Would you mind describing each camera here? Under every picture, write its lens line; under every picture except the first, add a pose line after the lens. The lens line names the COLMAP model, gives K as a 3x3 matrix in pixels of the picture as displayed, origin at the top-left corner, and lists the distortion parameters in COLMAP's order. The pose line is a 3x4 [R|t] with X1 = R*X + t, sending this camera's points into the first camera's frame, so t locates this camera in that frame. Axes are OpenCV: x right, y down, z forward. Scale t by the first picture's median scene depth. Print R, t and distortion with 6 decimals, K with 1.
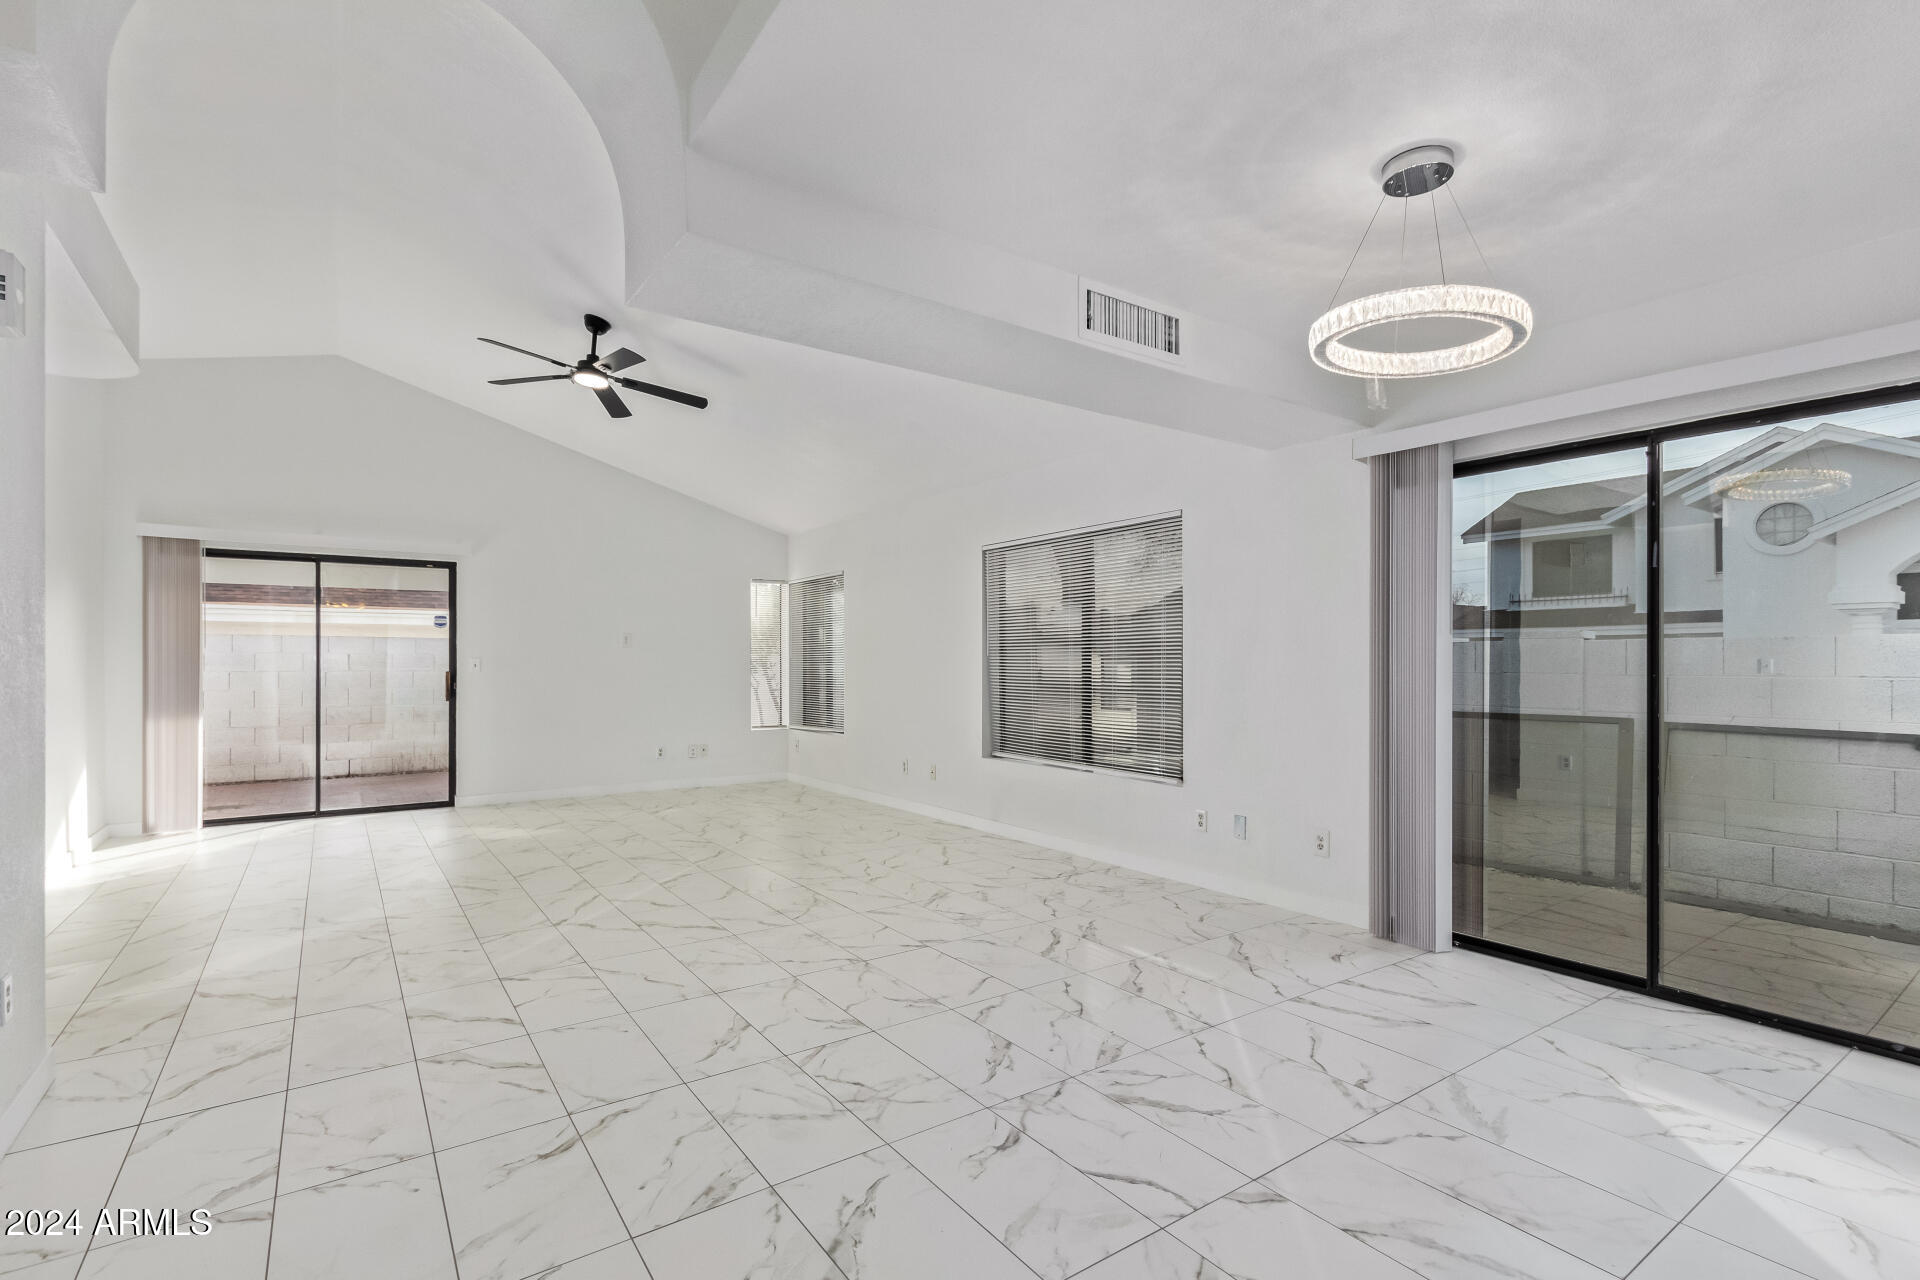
lens RADIAL K [[887.7, 0, 974.4], [0, 887.7, 657.7], [0, 0, 1]] dist [0.012641, -0.002603]
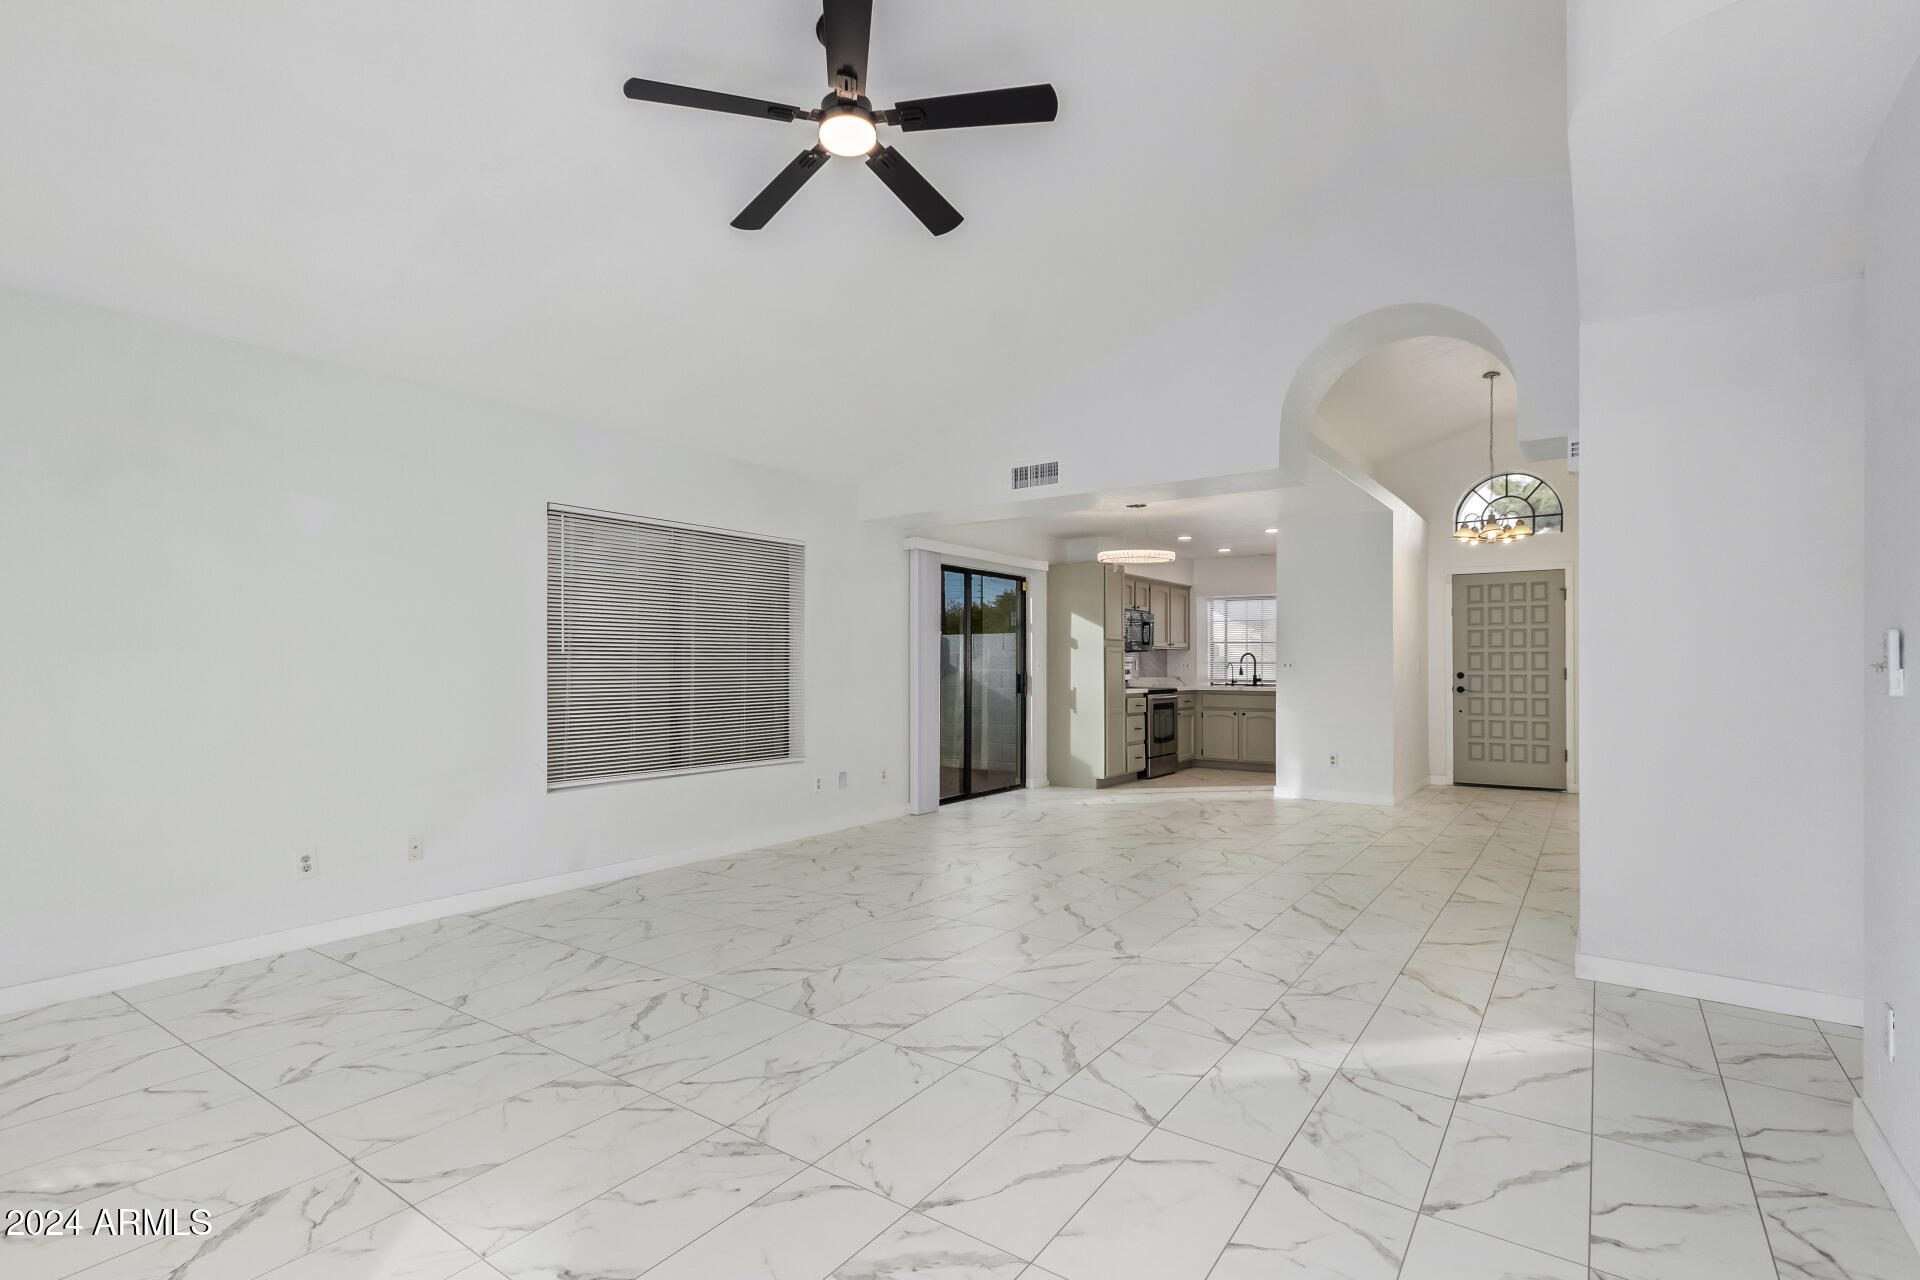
lens RADIAL K [[887.7, 0, 972.0], [0, 887.7, 655.4], [0, 0, 1]] dist [0.012641, -0.002603]
pose [[-0.327801, 0.008615, 0.944707, -1.263986], [-0.002704, 0.999946, -0.010057, 0.007875], [-0.944743, -0.005852, -0.327760, 1.449979]]
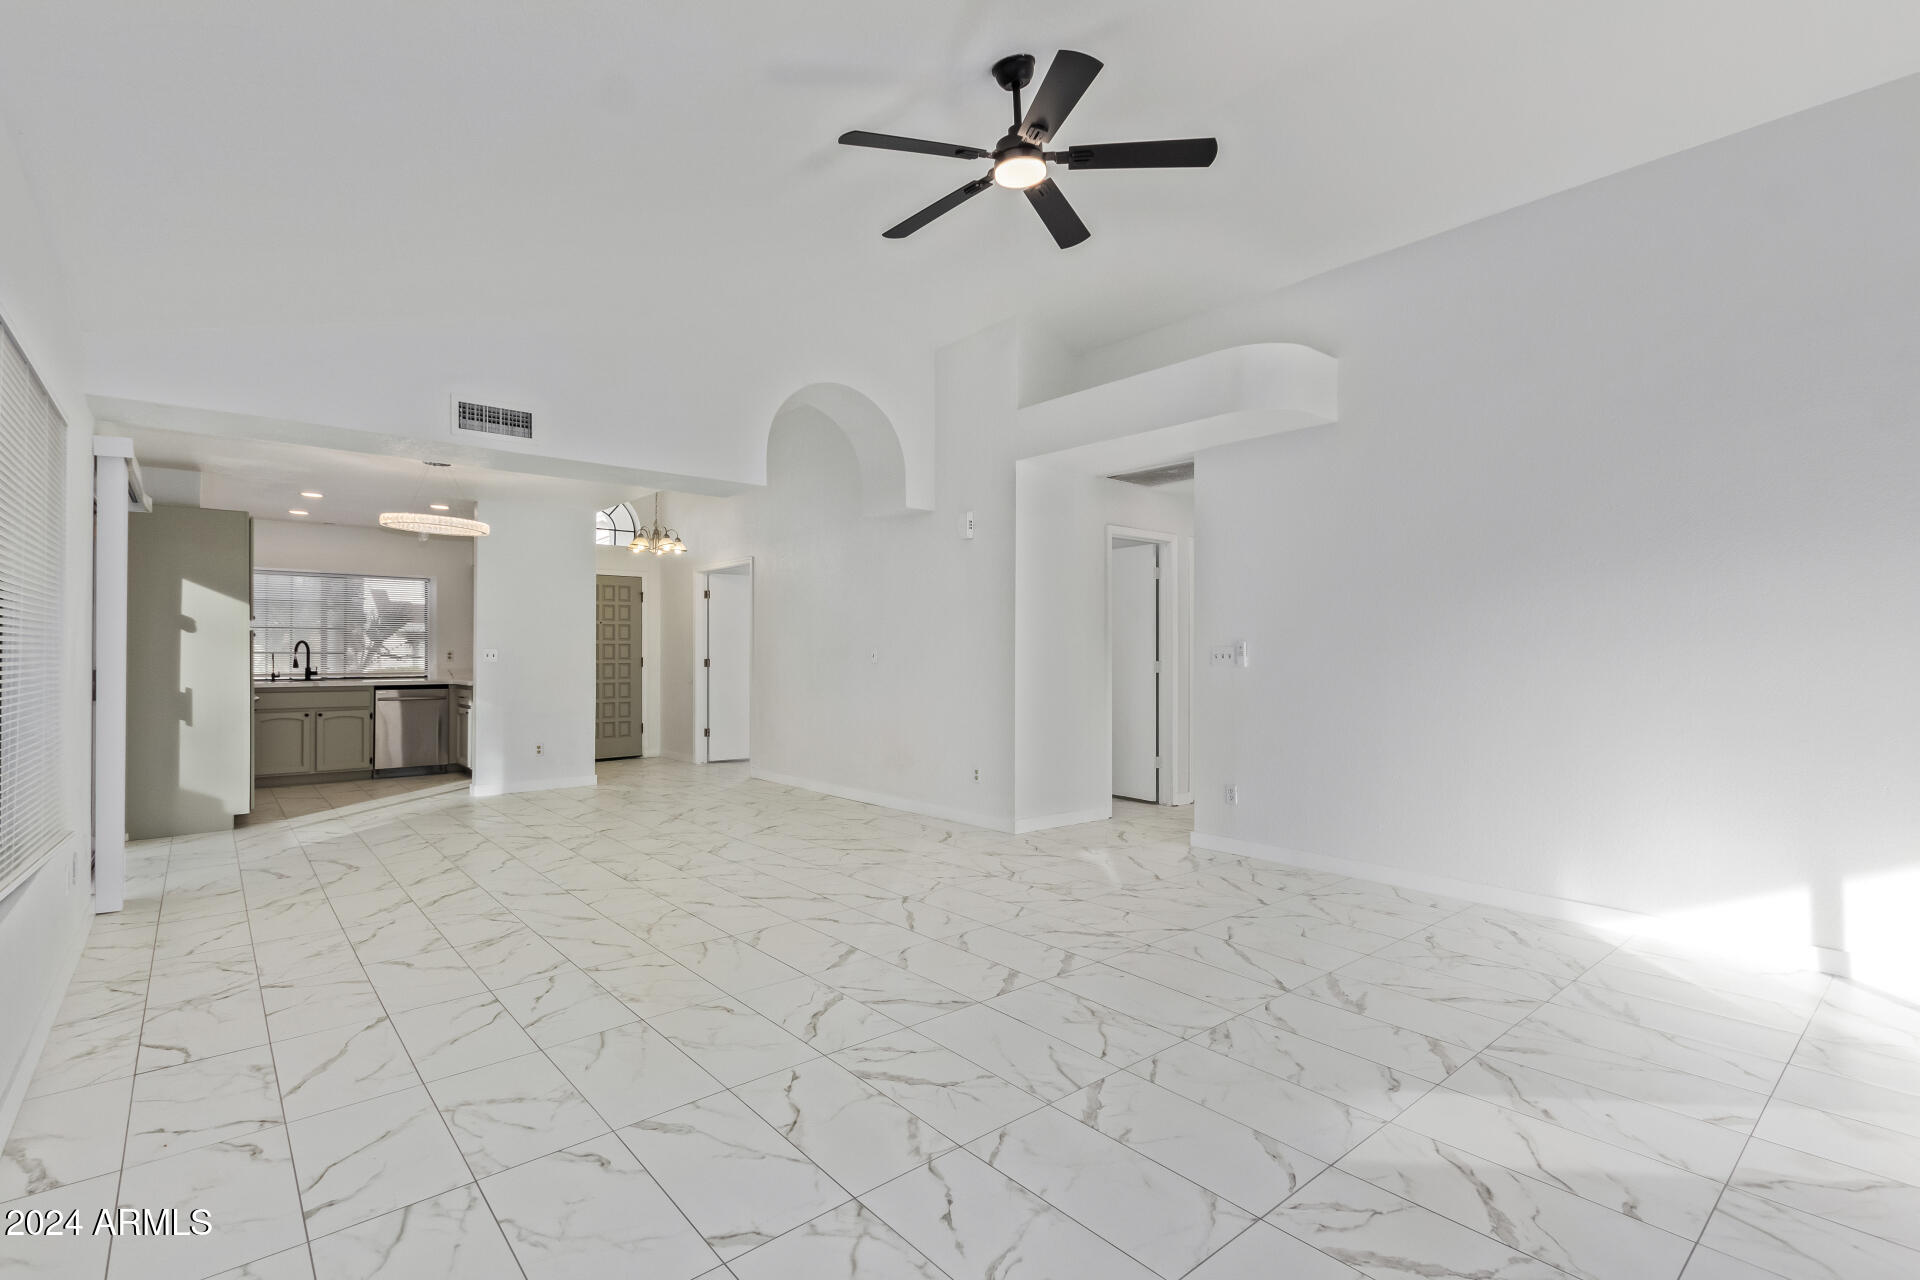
lens RADIAL K [[887.7, 0, 948.5], [0, 887.7, 628.9], [0, 0, 1]] dist [0.012641, -0.002603]
pose [[-0.997777, -0.001287, -0.066636, -0.451000], [0.000816, 0.999503, -0.031523, 0.012489], [0.066643, -0.031508, -0.997279, 2.079269]]
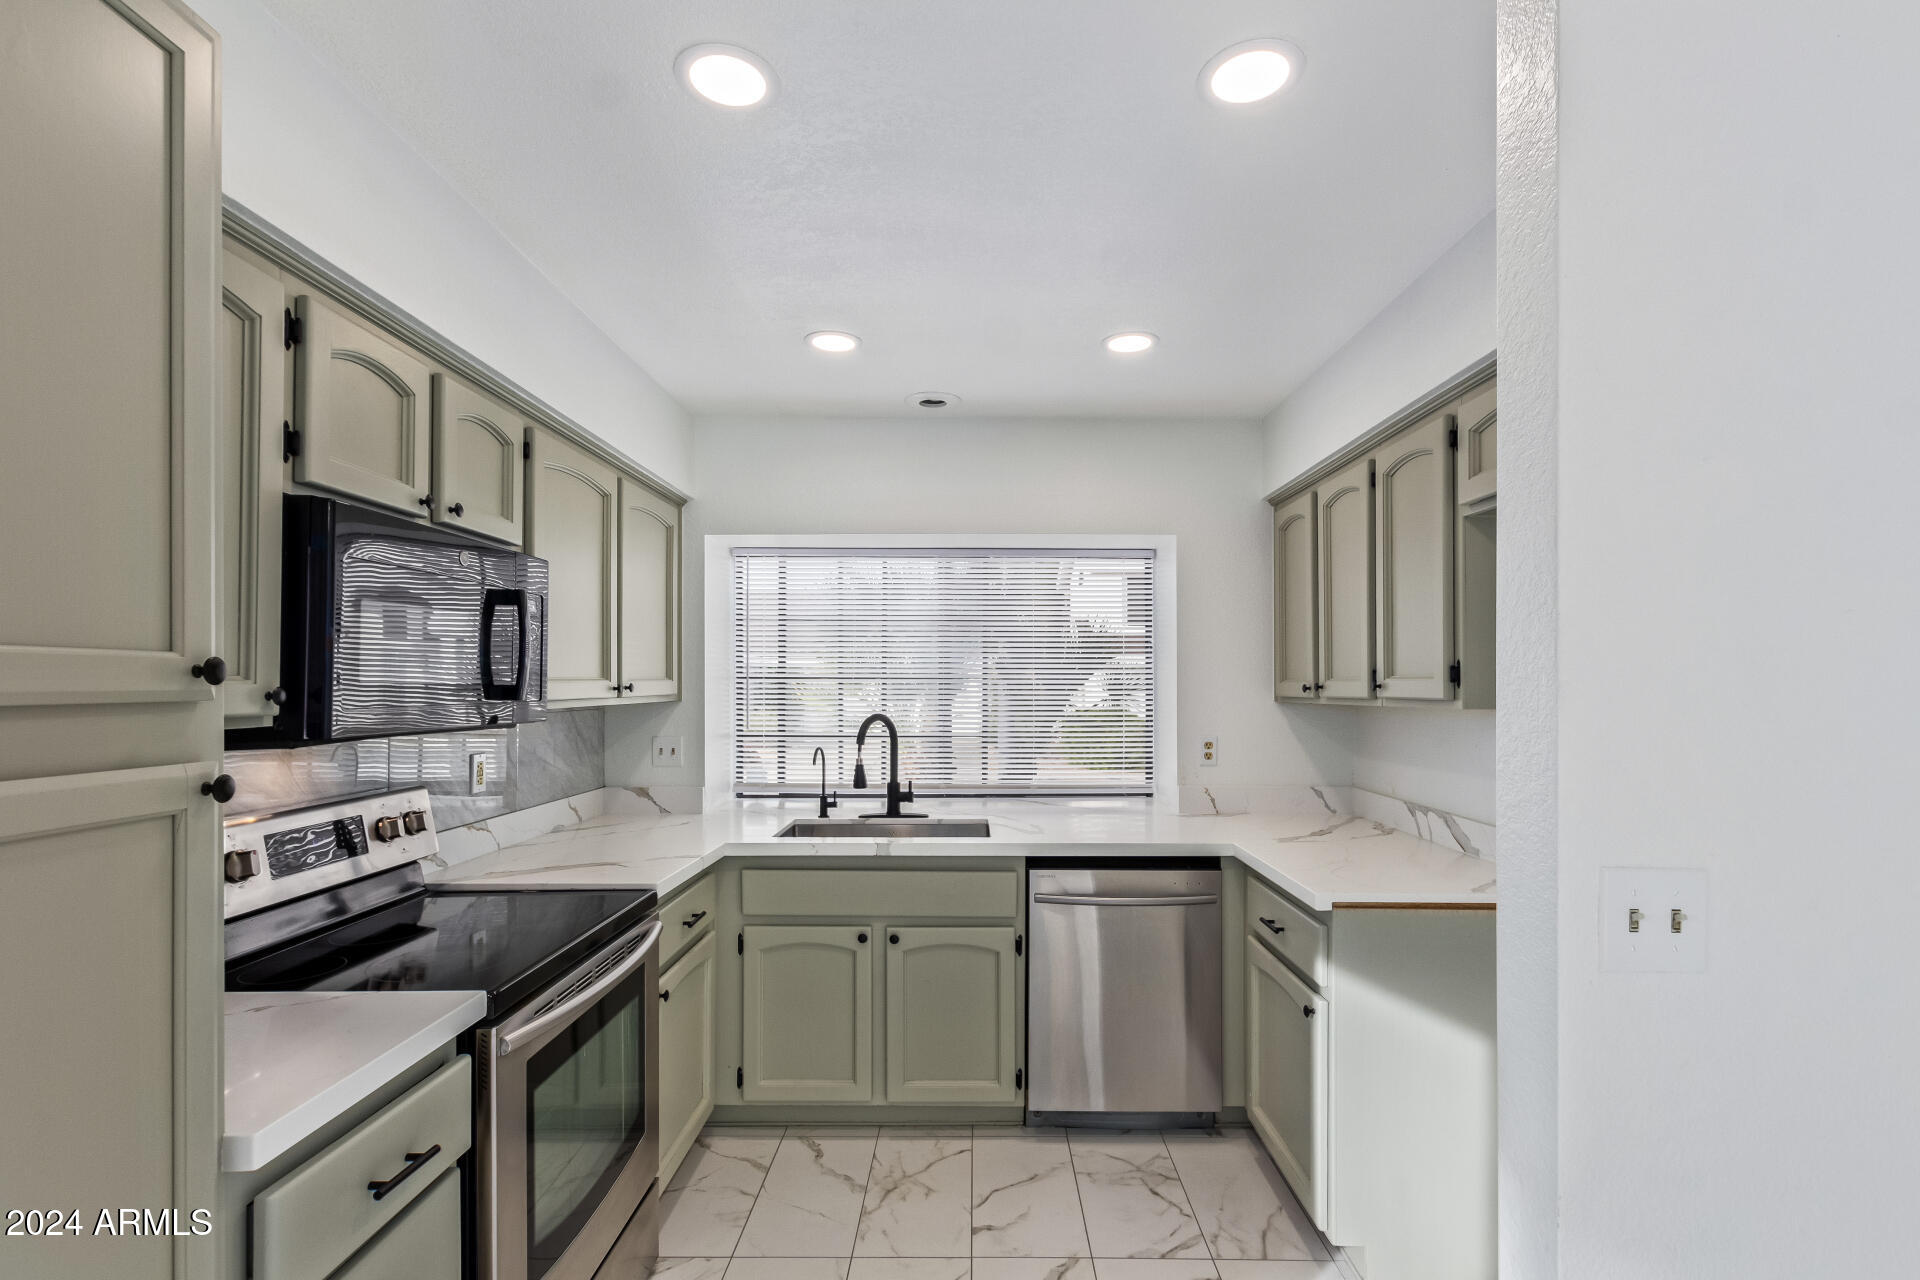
lens RADIAL K [[887.7, 0, 967.1], [0, 887.7, 676.0], [0, 0, 1]] dist [0.012641, -0.002603]
pose [[-0.805534, 0.002188, 0.592546, 0.409416], [-0.002585, 0.999971, -0.007206, -0.058766], [-0.592544, -0.007336, -0.805505, 0.426166]]
